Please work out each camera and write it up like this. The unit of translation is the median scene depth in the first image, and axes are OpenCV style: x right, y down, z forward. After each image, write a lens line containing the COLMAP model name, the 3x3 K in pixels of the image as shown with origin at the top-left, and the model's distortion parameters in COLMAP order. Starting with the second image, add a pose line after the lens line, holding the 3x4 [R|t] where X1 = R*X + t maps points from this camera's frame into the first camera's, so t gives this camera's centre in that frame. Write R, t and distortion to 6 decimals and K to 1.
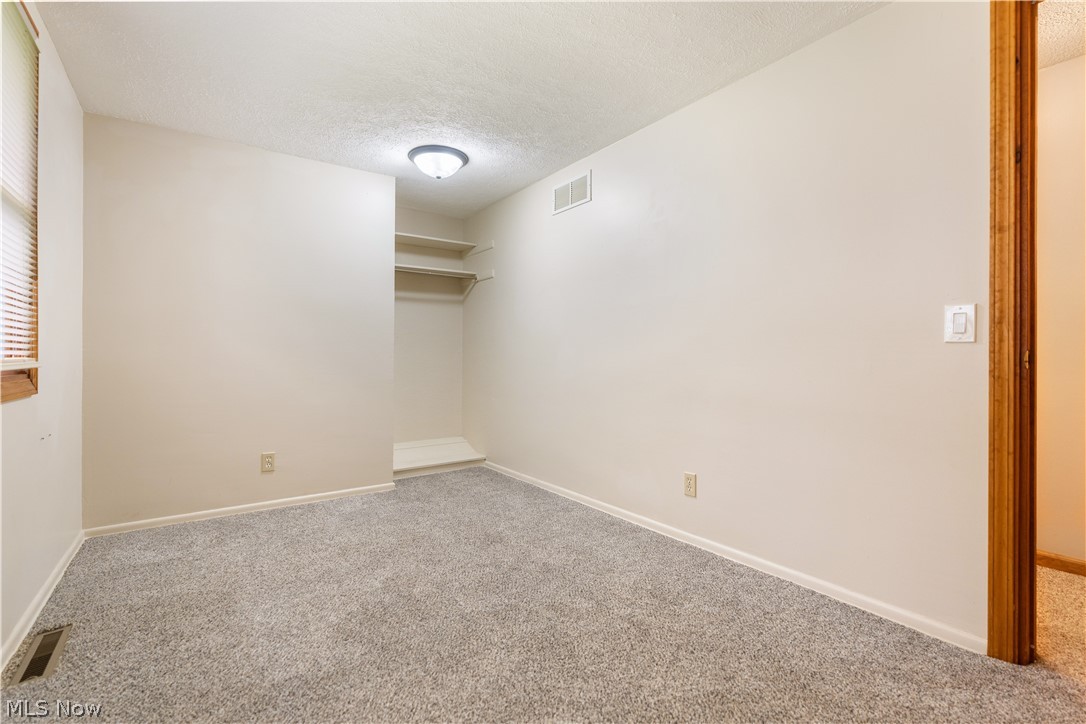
lens RADIAL K [[485.8, 0, 540.8], [0, 485.8, 360.7], [0, 0, 1]] dist [-0.003293, -0.000142]
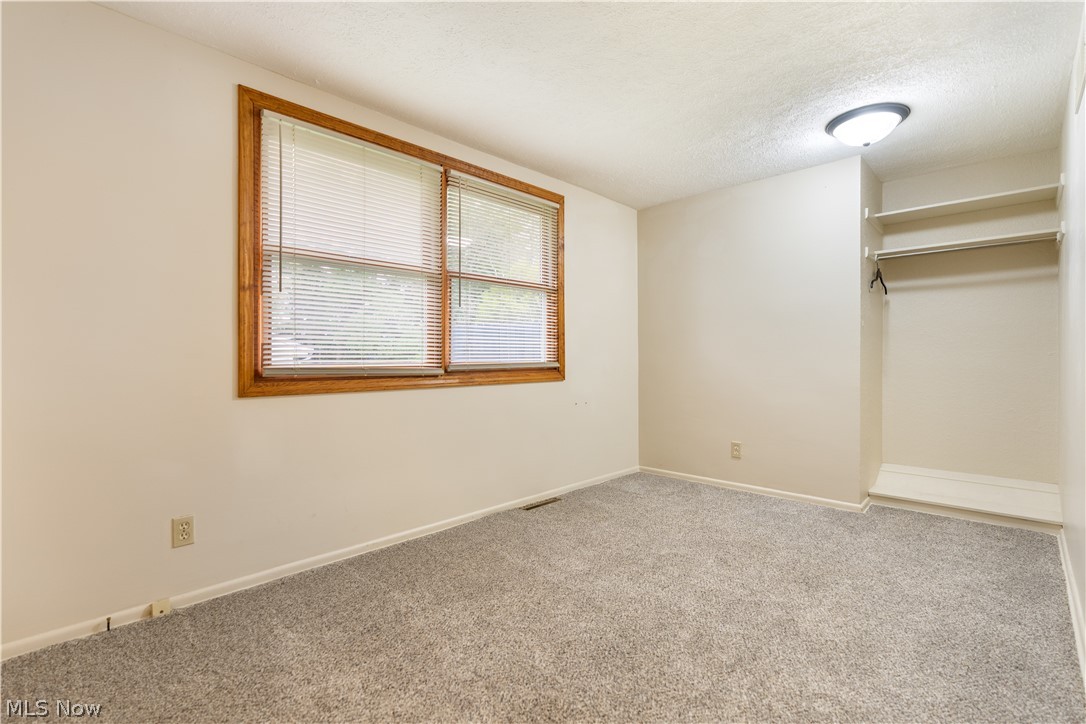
lens RADIAL K [[485.8, 0, 540.8], [0, 485.8, 360.7], [0, 0, 1]] dist [-0.003293, -0.000142]
pose [[0.184768, 0.005591, -0.982766, 0.564981], [-0.007095, 0.999965, 0.004355, -0.010827], [0.982757, 0.006168, 0.184801, 0.344428]]
